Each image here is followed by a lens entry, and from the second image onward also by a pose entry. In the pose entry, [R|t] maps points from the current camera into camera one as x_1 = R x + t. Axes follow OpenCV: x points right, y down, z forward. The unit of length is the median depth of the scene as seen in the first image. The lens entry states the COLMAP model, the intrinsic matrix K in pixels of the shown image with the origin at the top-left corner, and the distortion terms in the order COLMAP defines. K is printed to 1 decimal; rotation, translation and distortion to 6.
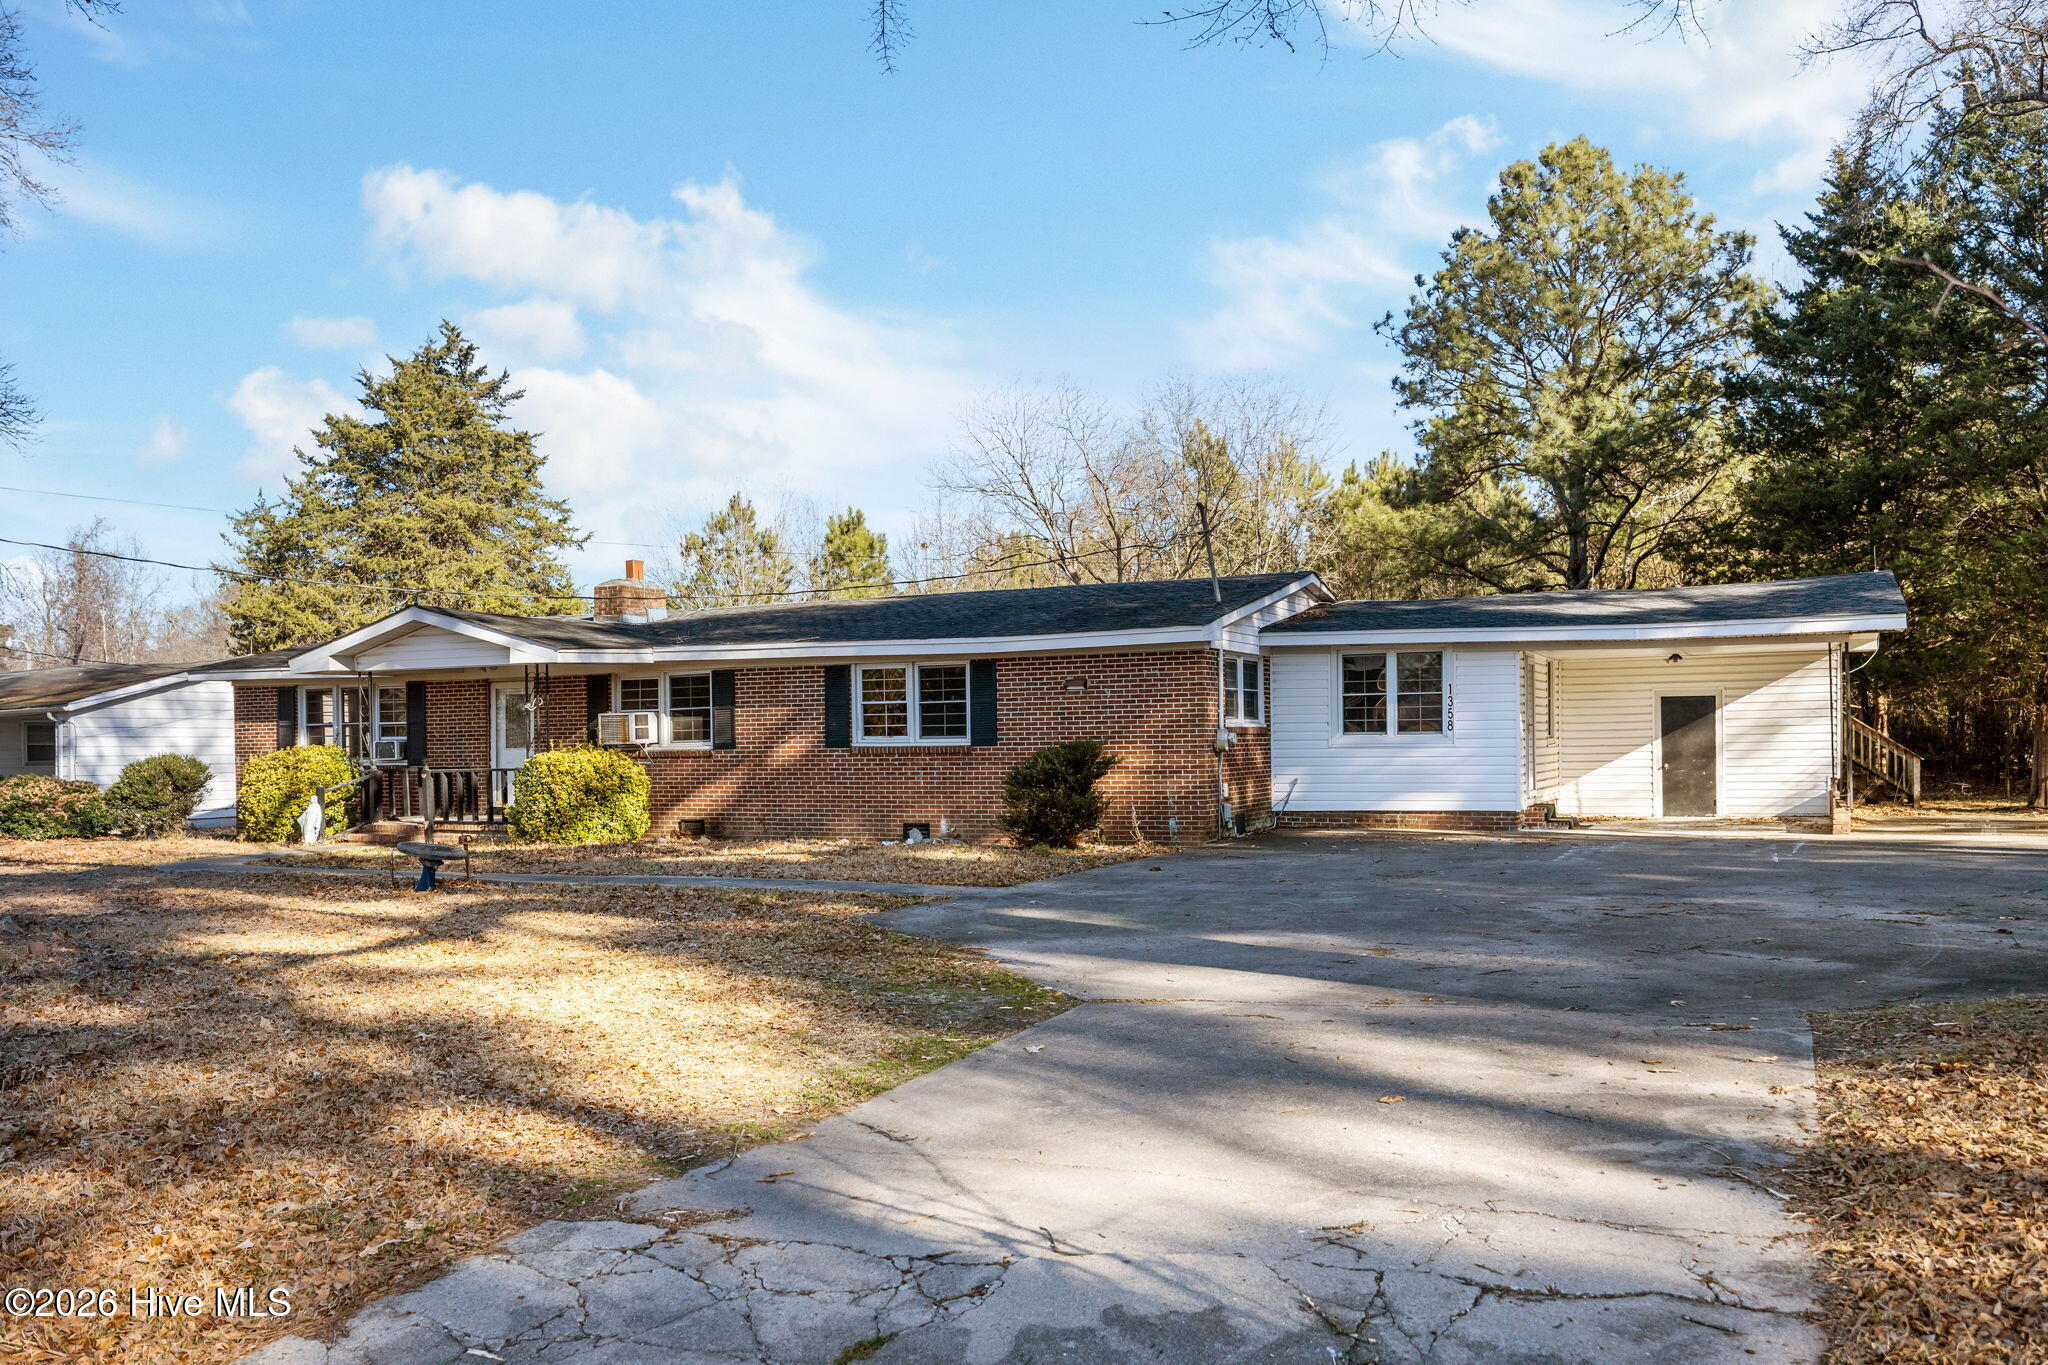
lens RADIAL K [[1670.3, 0, 1017.8], [0, 1670.3, 731.5], [0, 0, 1]] dist [-0.000953, -0.002002]
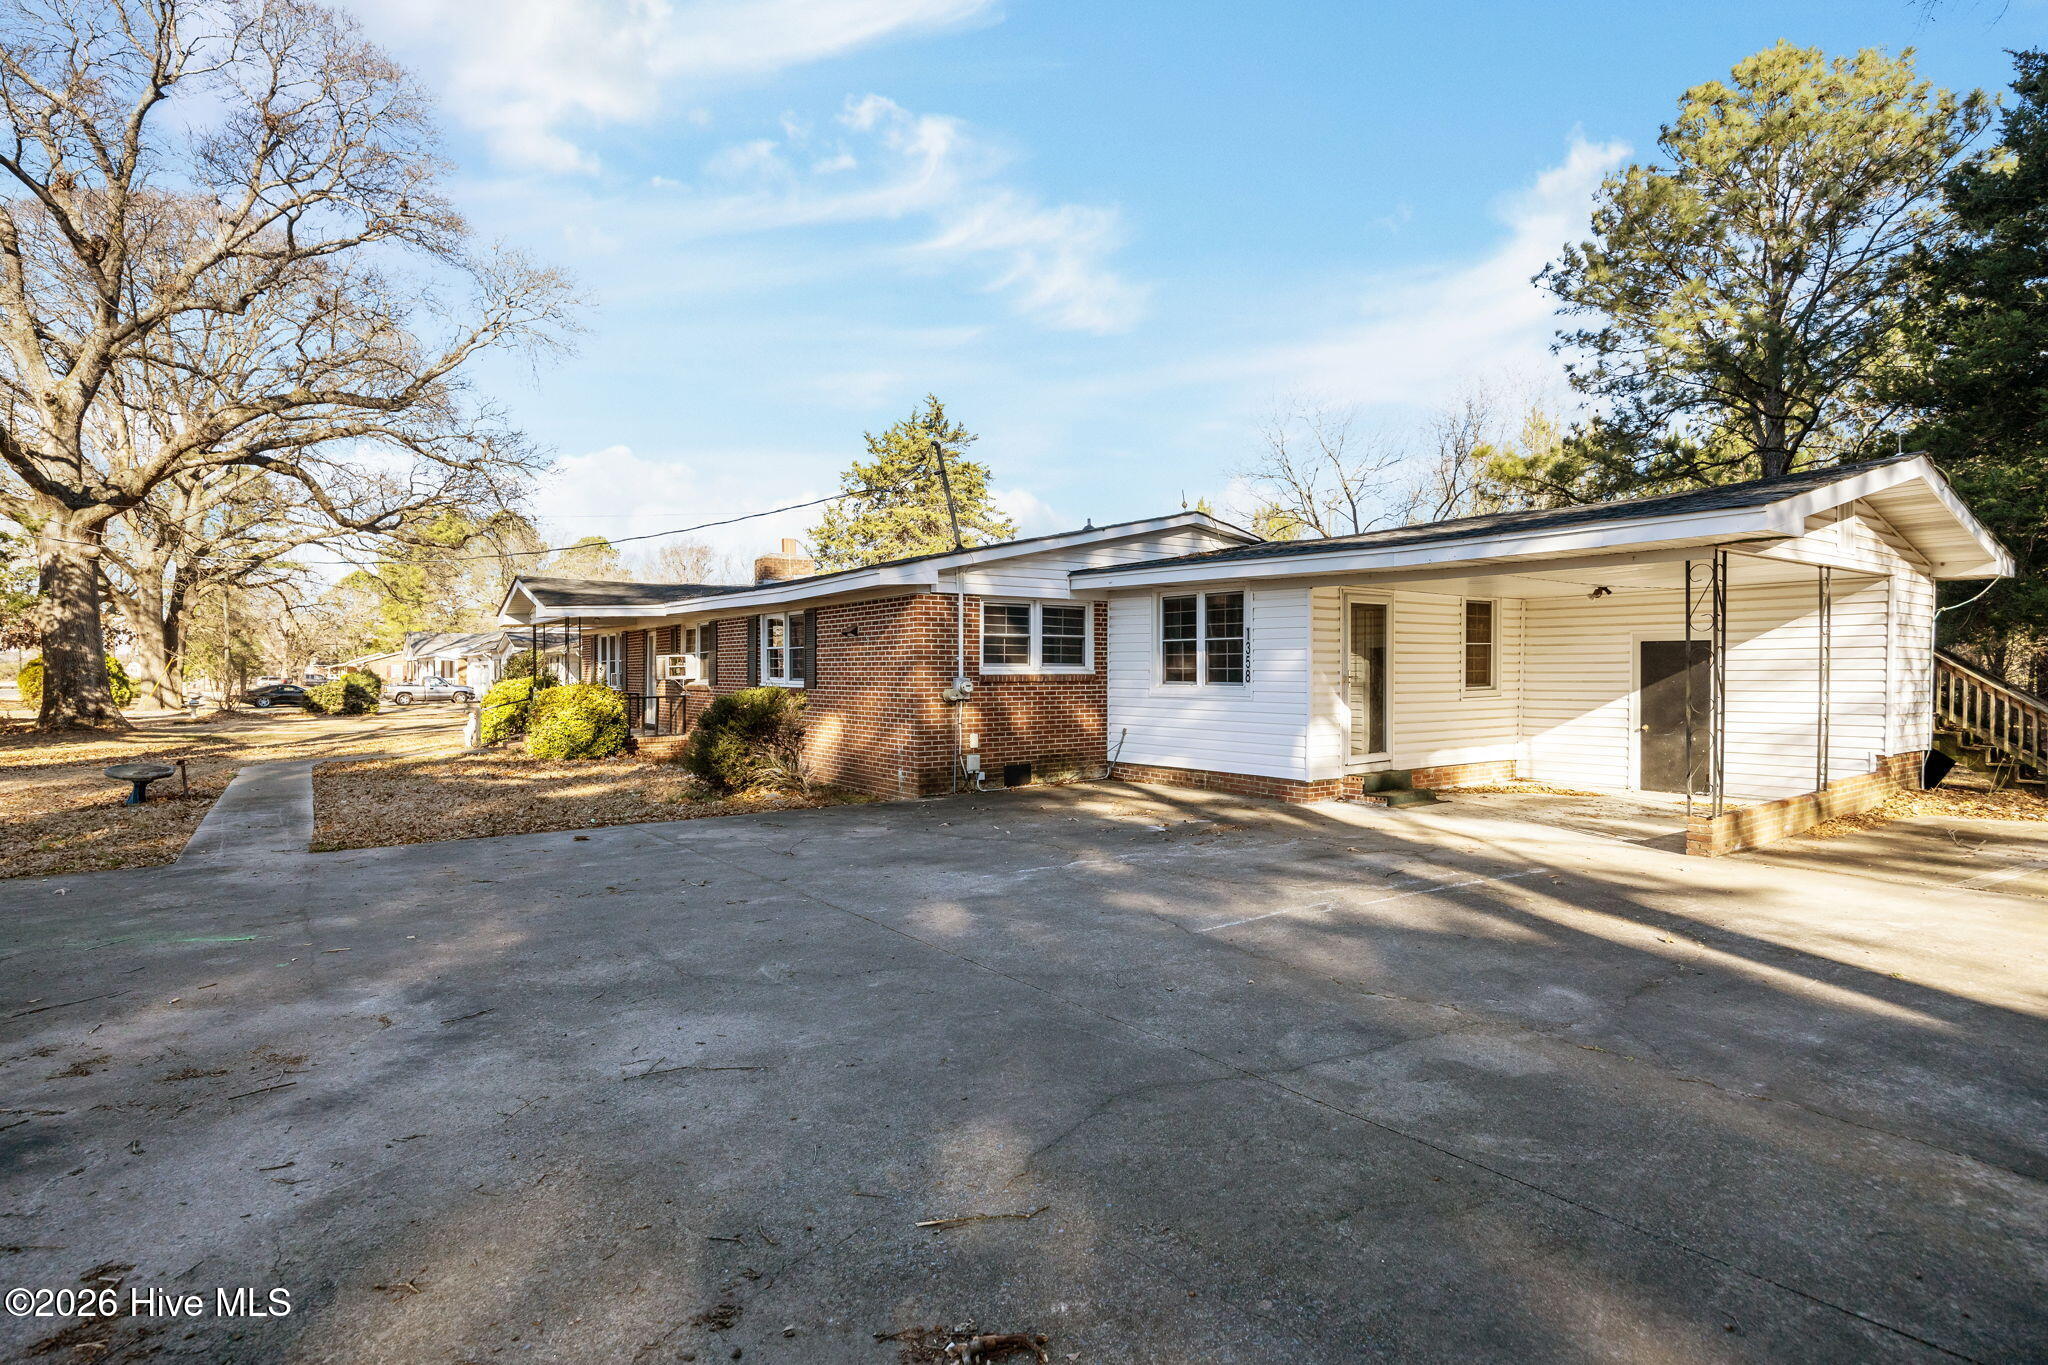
lens RADIAL K [[911.6, 0, 1024.0], [0, 911.6, 682.5], [0, 0, 1]] dist [0.000088, 0.000047]
pose [[0.858230, 0.031619, -0.512290, 0.396677], [-0.006375, 0.998680, 0.050958, -0.023970], [0.513225, -0.040468, 0.857300, 0.530680]]
